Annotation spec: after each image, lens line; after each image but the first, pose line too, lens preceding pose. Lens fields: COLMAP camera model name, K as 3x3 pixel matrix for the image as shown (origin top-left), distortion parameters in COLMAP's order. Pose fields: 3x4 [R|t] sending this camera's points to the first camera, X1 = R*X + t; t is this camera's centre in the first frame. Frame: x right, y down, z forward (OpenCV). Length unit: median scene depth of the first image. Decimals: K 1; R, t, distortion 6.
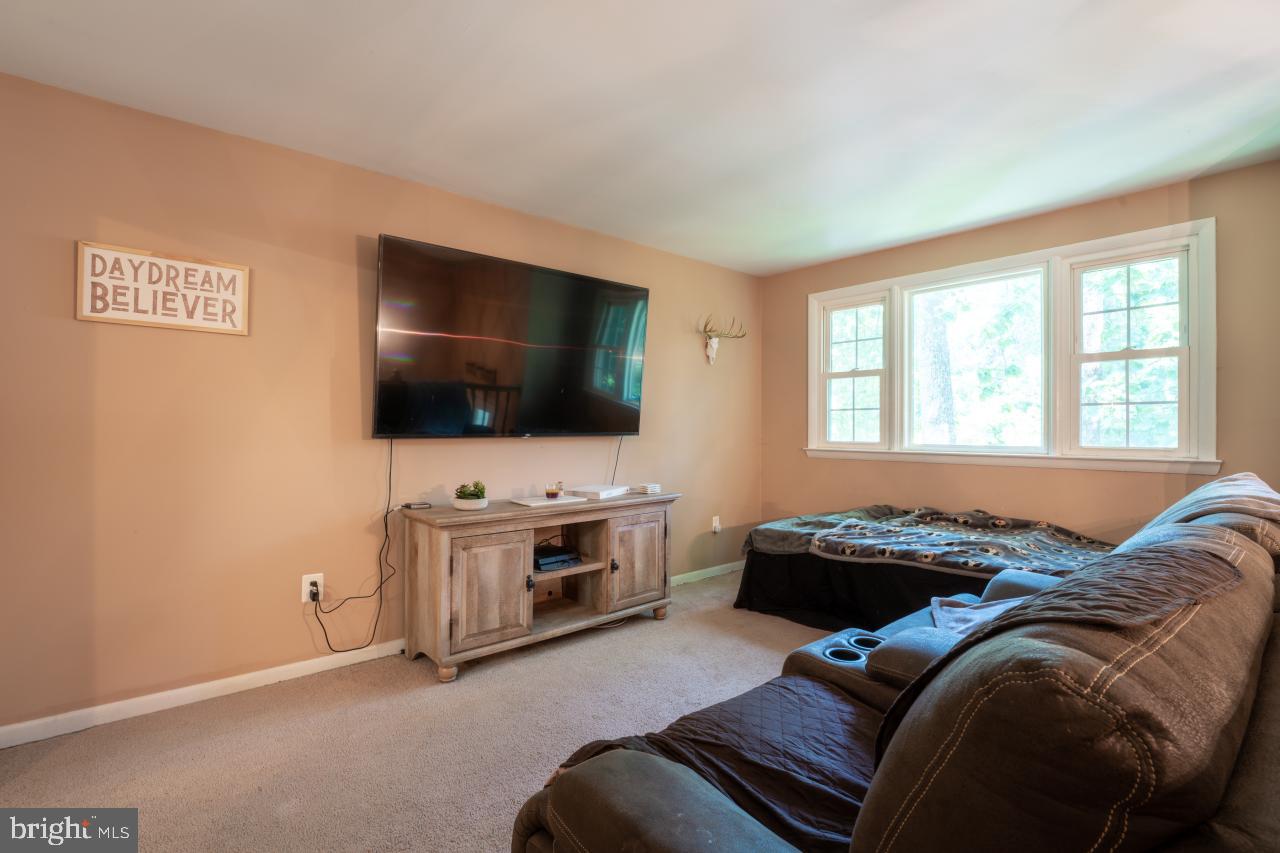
lens RADIAL K [[606.0, 0, 629.1], [0, 606.0, 420.8], [0, 0, 1]] dist [-0.004699, -0.000678]
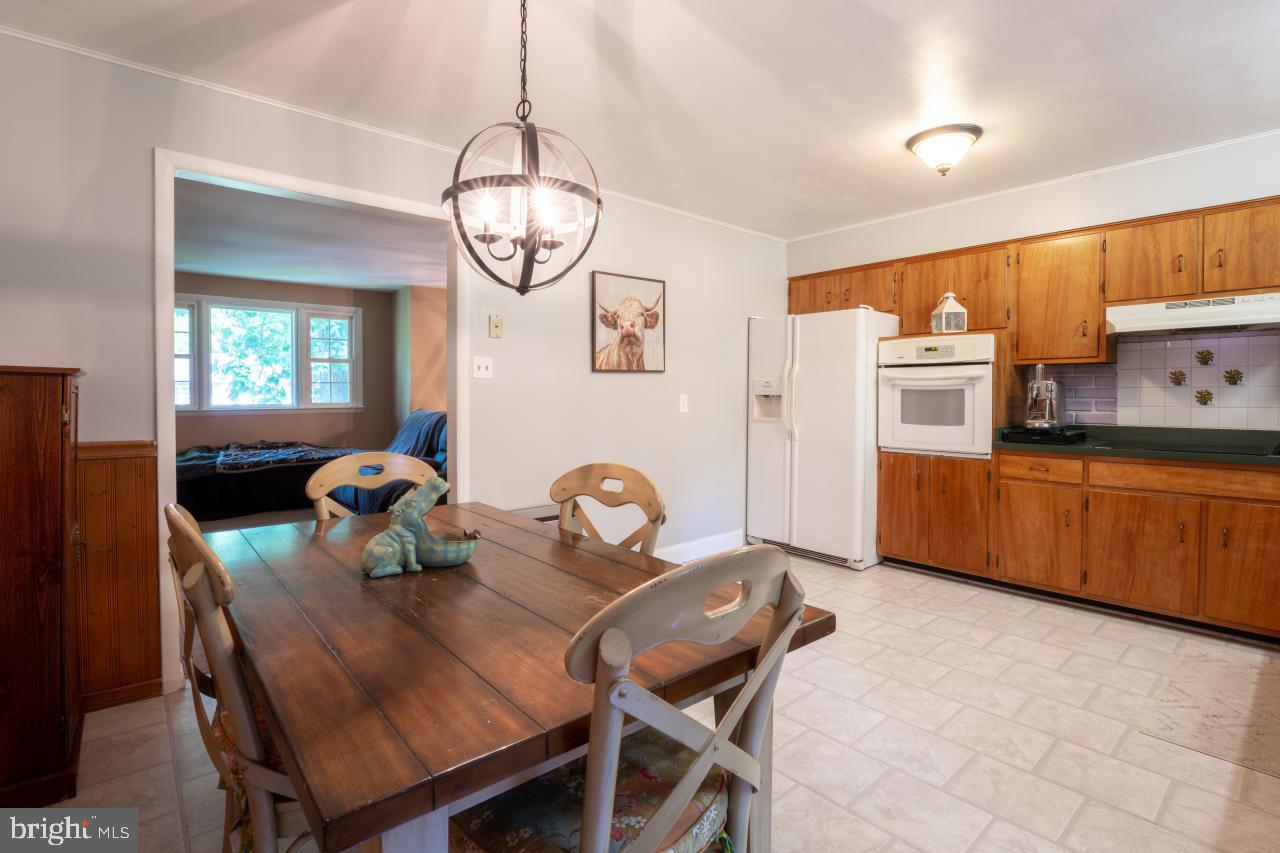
lens RADIAL K [[606.0, 0, 602.2], [0, 606.0, 406.0], [0, 0, 1]] dist [-0.004699, -0.000678]
pose [[0.037765, -0.021157, 0.999063, -1.221619], [-0.006335, 0.999751, 0.021411, 0.002242], [-0.999267, -0.007137, 0.037622, -0.061844]]
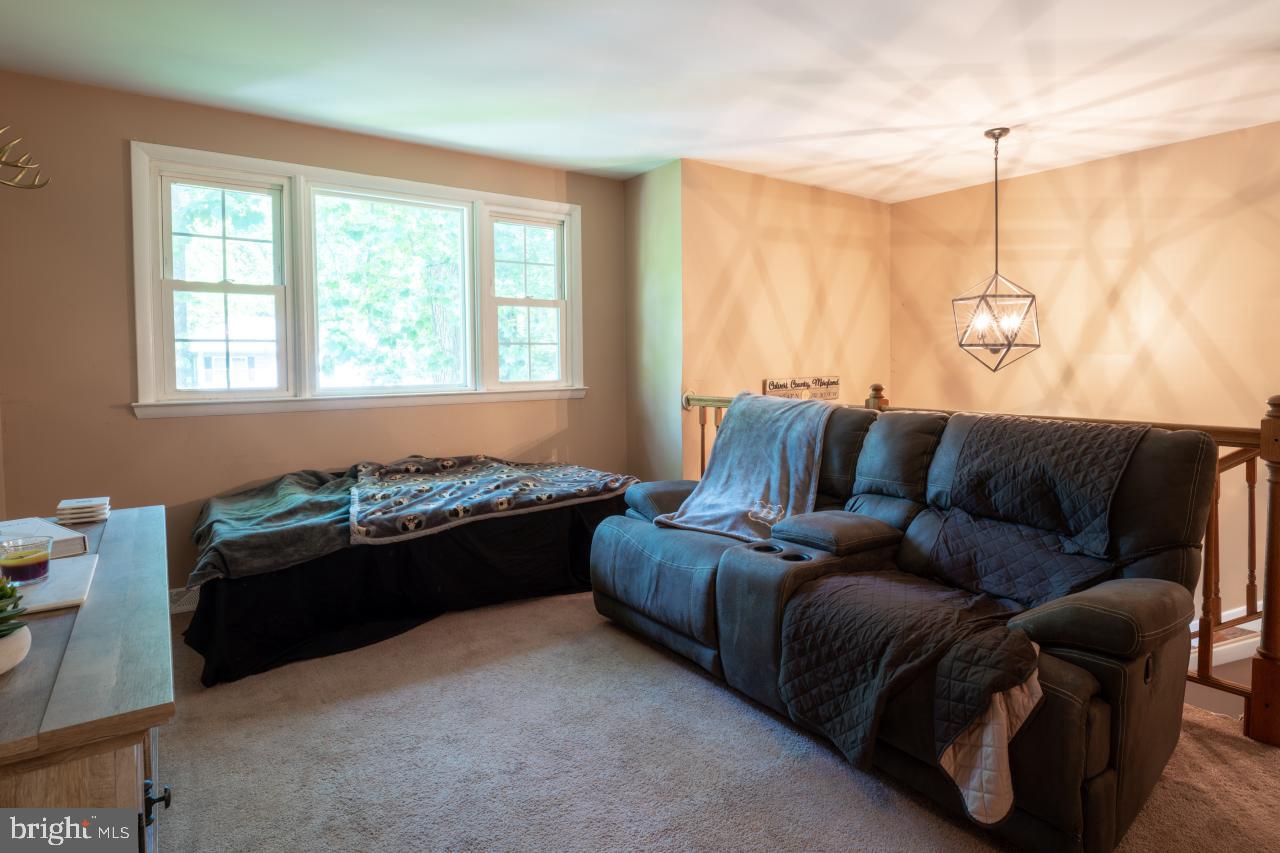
lens RADIAL K [[689.1, 0, 683.6], [0, 689.1, 387.2], [0, 0, 1]] dist [0.019891, -0.000183]
pose [[0.062890, -0.038847, 0.997264, -0.463818], [0.001280, 0.999245, 0.038843, 0.004495], [-0.998020, -0.001167, 0.062892, 0.561372]]
